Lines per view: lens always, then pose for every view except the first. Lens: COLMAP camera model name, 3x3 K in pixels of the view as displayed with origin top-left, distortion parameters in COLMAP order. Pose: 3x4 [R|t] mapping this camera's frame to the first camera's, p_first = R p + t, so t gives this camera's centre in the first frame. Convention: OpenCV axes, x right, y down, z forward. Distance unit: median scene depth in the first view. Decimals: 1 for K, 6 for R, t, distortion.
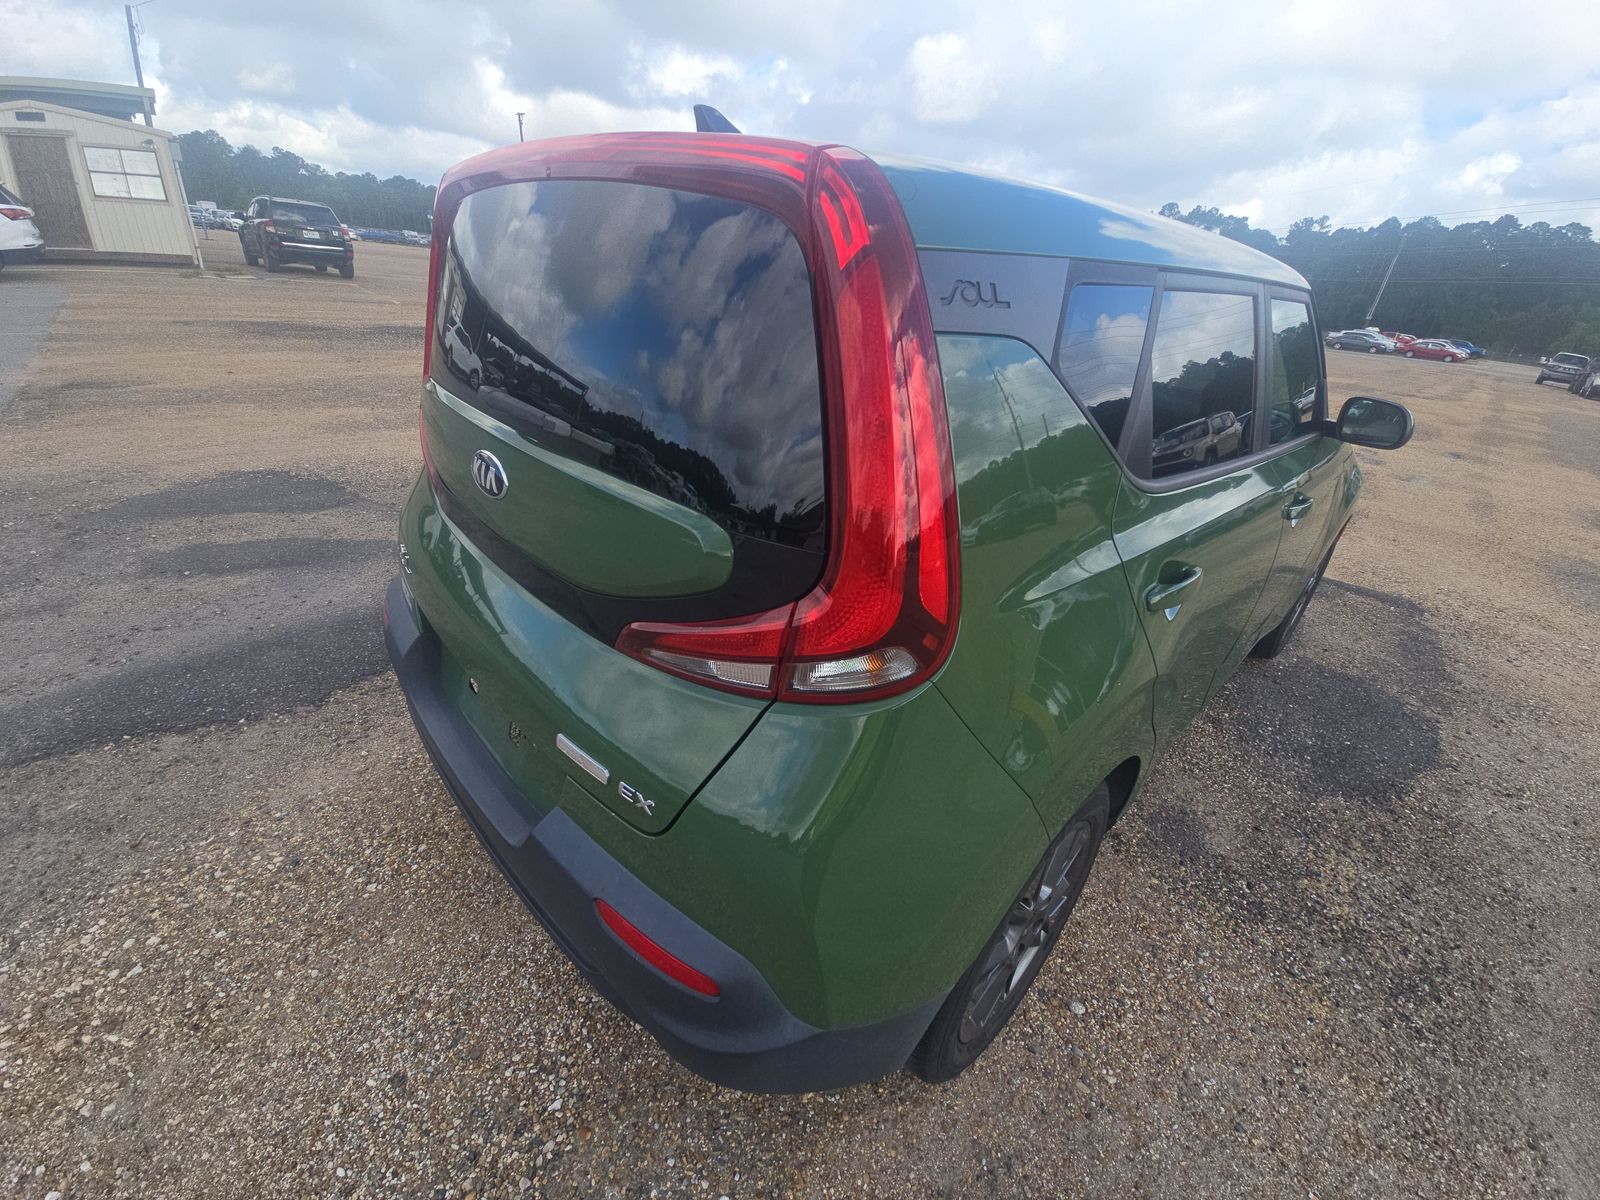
lens RADIAL K [[624.0, 0, 793.2], [0, 624.0, 608.1], [0, 0, 1]] dist [0.041121, -0.021979]
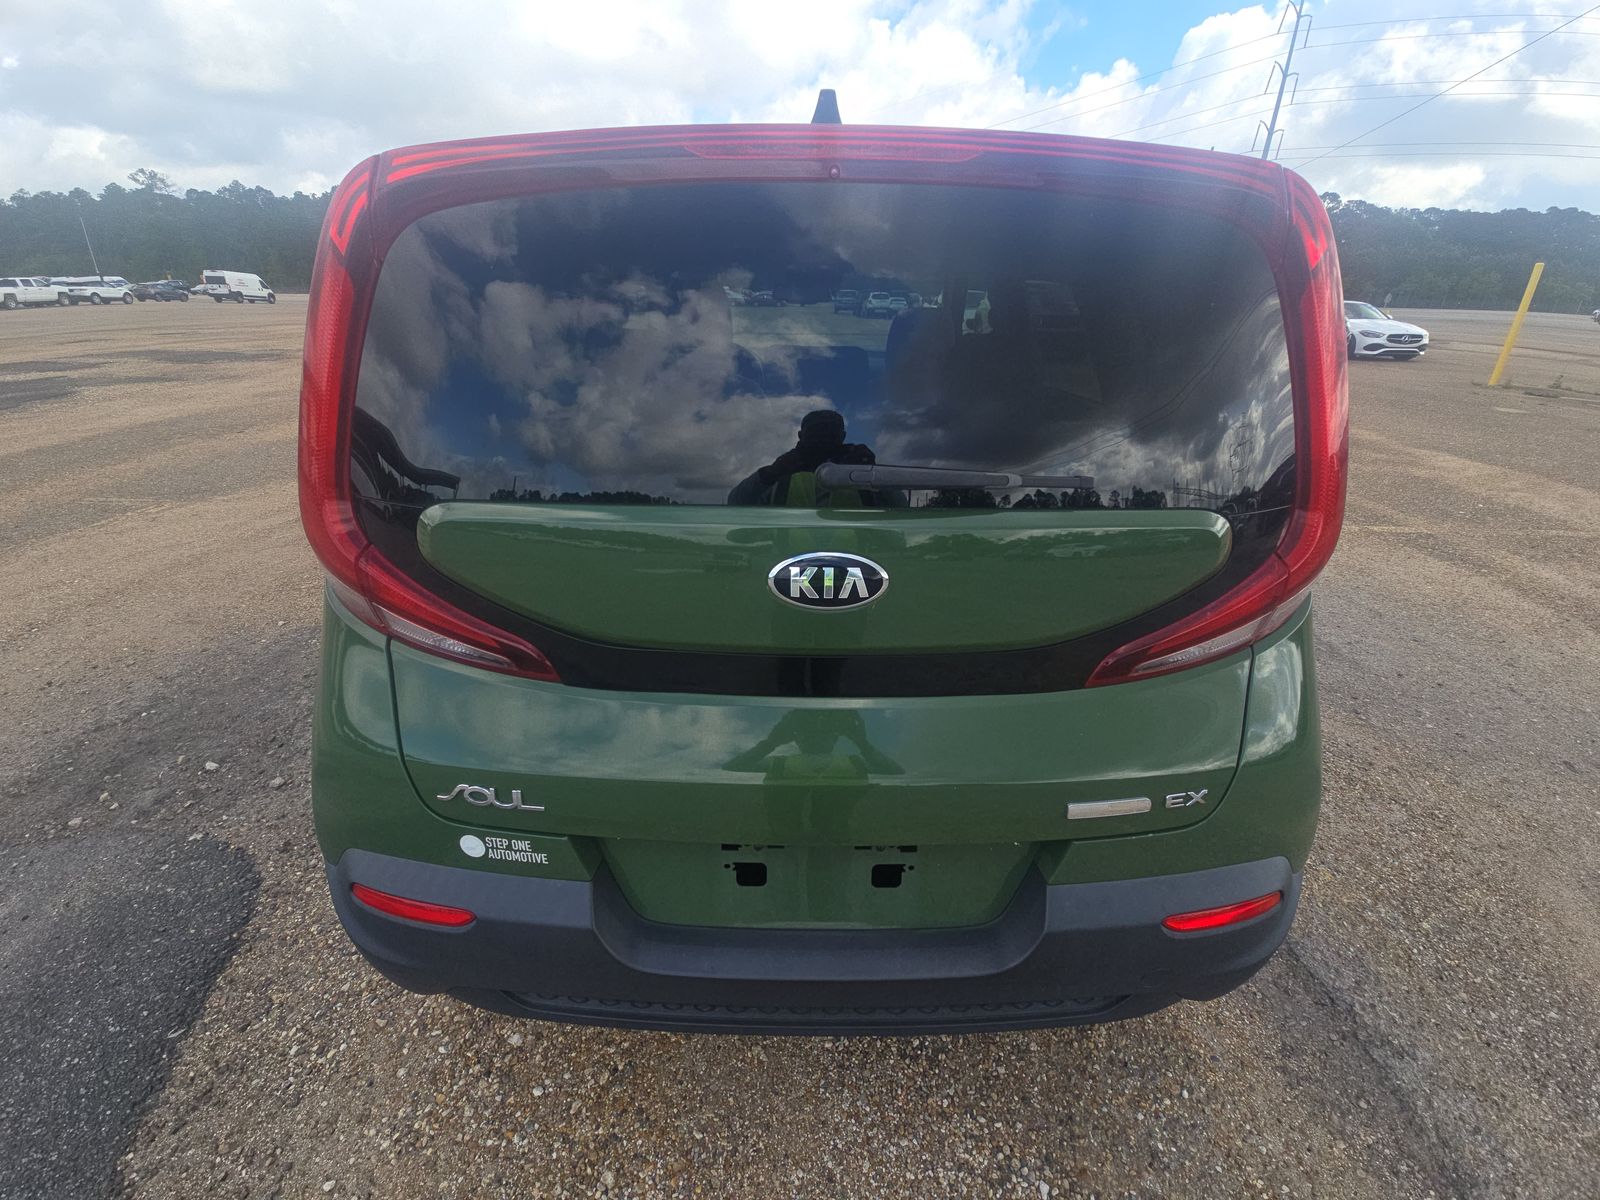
lens RADIAL K [[624.0, 0, 793.2], [0, 624.0, 608.1], [0, 0, 1]] dist [0.041121, -0.021979]
pose [[0.698439, -0.398619, 0.594379, -0.771555], [0.386466, 0.909091, 0.155553, -0.248960], [-0.602351, 0.121063, 0.788998, 0.356054]]
